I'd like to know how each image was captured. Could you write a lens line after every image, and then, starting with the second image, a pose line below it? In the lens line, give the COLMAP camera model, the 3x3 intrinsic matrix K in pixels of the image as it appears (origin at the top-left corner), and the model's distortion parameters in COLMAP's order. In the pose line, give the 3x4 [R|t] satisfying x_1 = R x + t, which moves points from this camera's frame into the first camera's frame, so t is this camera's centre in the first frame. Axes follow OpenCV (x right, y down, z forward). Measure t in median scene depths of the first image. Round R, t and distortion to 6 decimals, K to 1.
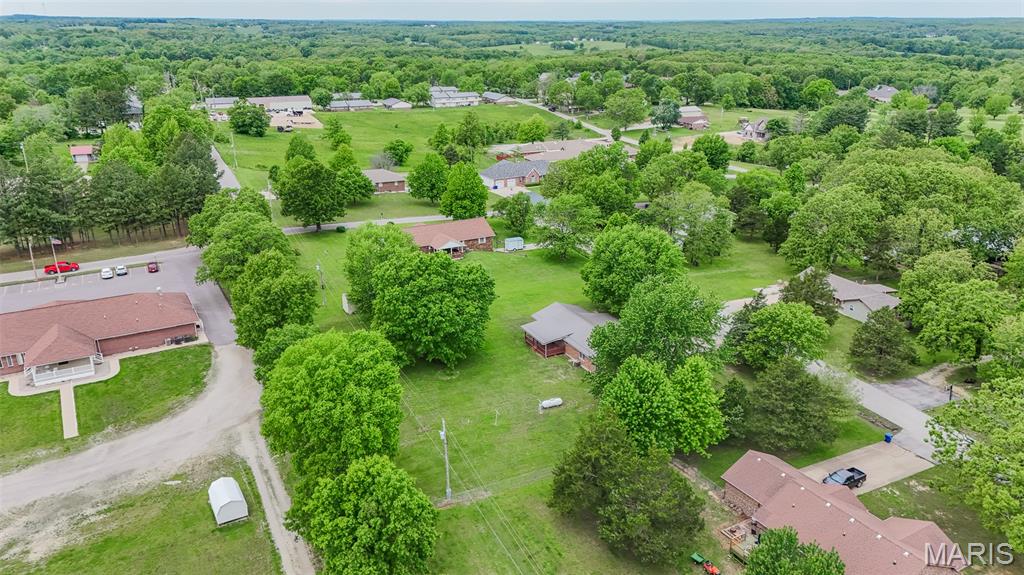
lens RADIAL K [[744.5, 0, 514.8], [0, 744.5, 290.3], [0, 0, 1]] dist [0.088085, -0.083298]
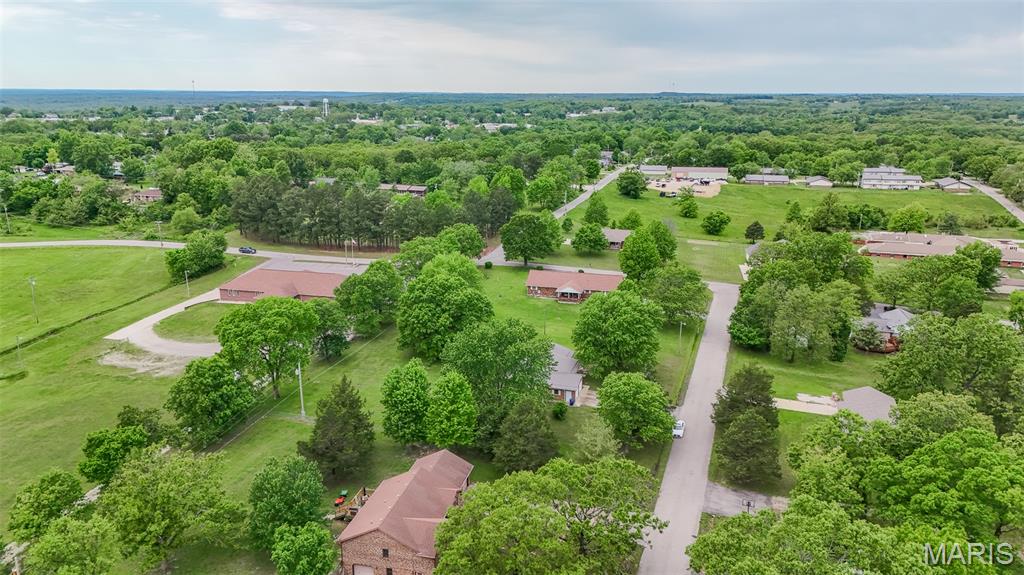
lens RADIAL K [[744.5, 0, 514.8], [0, 744.5, 290.3], [0, 0, 1]] dist [0.088085, -0.083298]
pose [[0.730013, 0.179271, -0.659502, 0.254747], [-0.237727, 0.971332, 0.000892, -0.018371], [0.640755, 0.156130, 0.751702, 0.026490]]
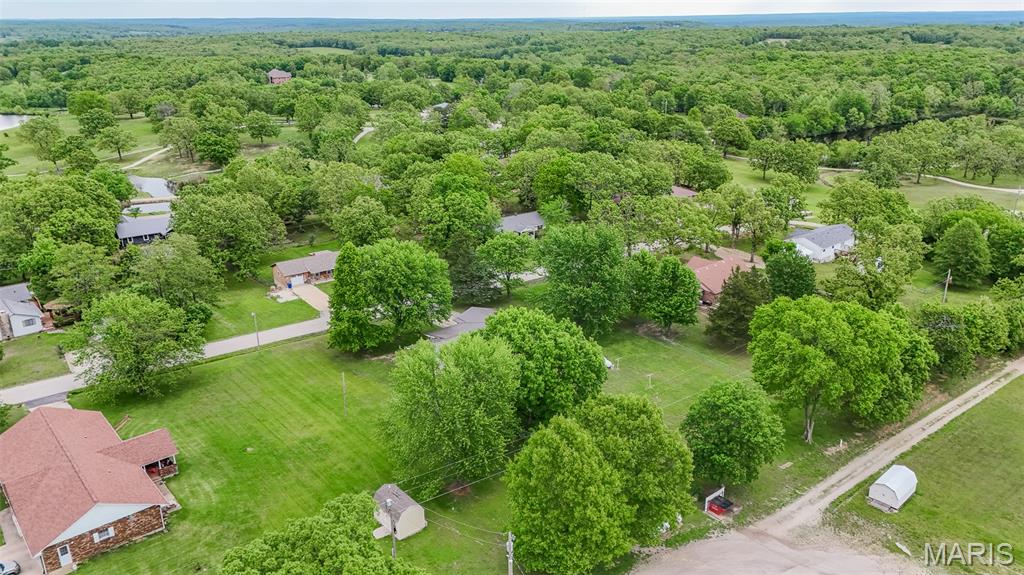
lens RADIAL K [[744.5, 0, 514.8], [0, 744.5, 290.3], [0, 0, 1]] dist [0.088085, -0.083298]
pose [[-0.210006, -0.334823, 0.918581, -0.245915], [0.340867, 0.855509, 0.389762, -0.113586], [-0.916355, 0.394966, -0.065532, 0.313224]]
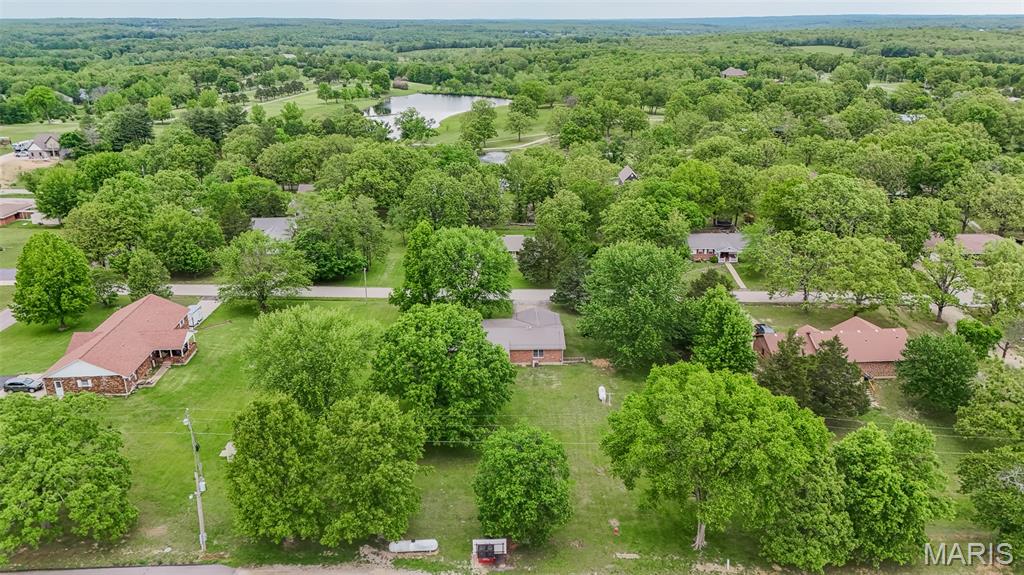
lens RADIAL K [[744.5, 0, 514.8], [0, 744.5, 290.3], [0, 0, 1]] dist [0.088085, -0.083298]
pose [[0.423254, -0.311959, 0.850610, -0.223577], [0.313374, 0.931311, 0.185625, -0.056068], [-0.850090, 0.187993, 0.491941, 0.156112]]
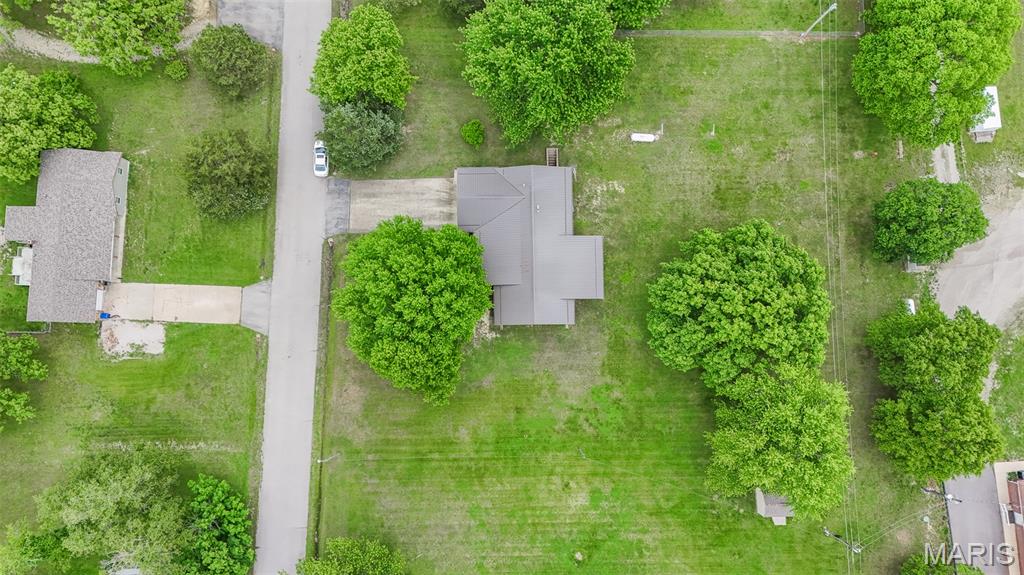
lens RADIAL K [[744.5, 0, 514.8], [0, 744.5, 290.3], [0, 0, 1]] dist [0.088085, -0.083298]
pose [[-0.900093, -0.434291, 0.034980, 0.020311], [0.161295, -0.257557, 0.952706, -0.214826], [-0.404742, 0.863166, 0.301875, 0.258687]]
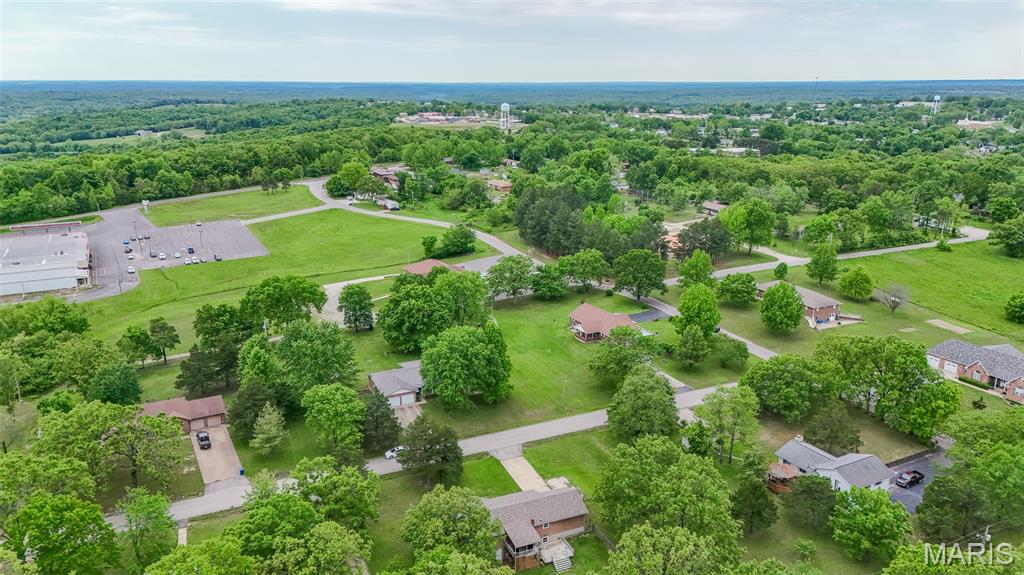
lens RADIAL K [[744.5, 0, 514.8], [0, 744.5, 290.3], [0, 0, 1]] dist [0.088085, -0.083298]
pose [[-0.009796, 0.269694, -0.962896, 0.435689], [-0.347034, 0.902175, 0.256217, -0.161300], [0.937802, 0.336667, 0.084755, 0.317742]]
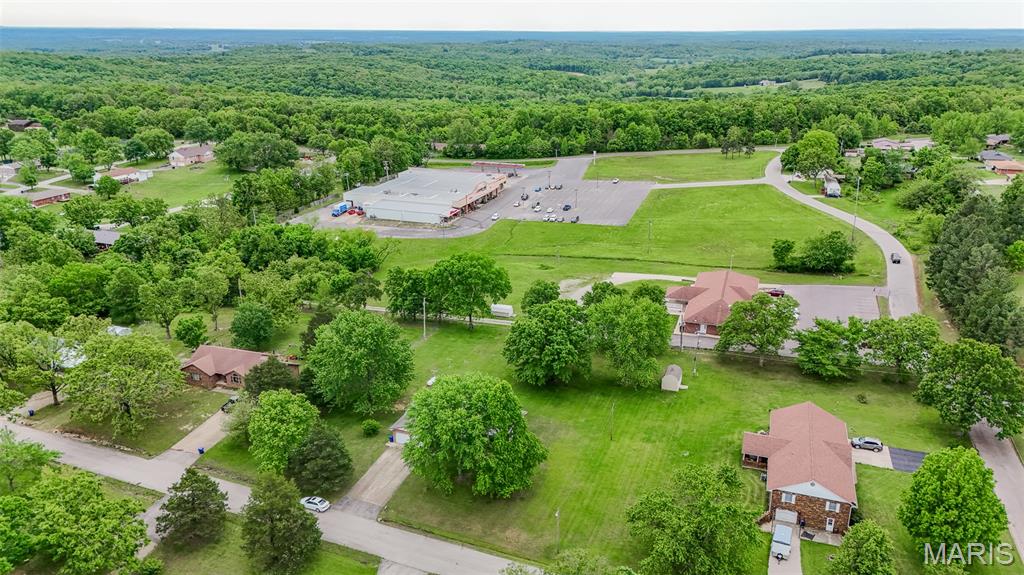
lens RADIAL K [[744.5, 0, 514.8], [0, 744.5, 290.3], [0, 0, 1]] dist [0.088085, -0.083298]
pose [[-0.741301, 0.218872, -0.634482, 0.214571], [-0.235680, 0.800249, 0.551413, -0.221001], [0.628433, 0.558298, -0.541642, 0.481722]]
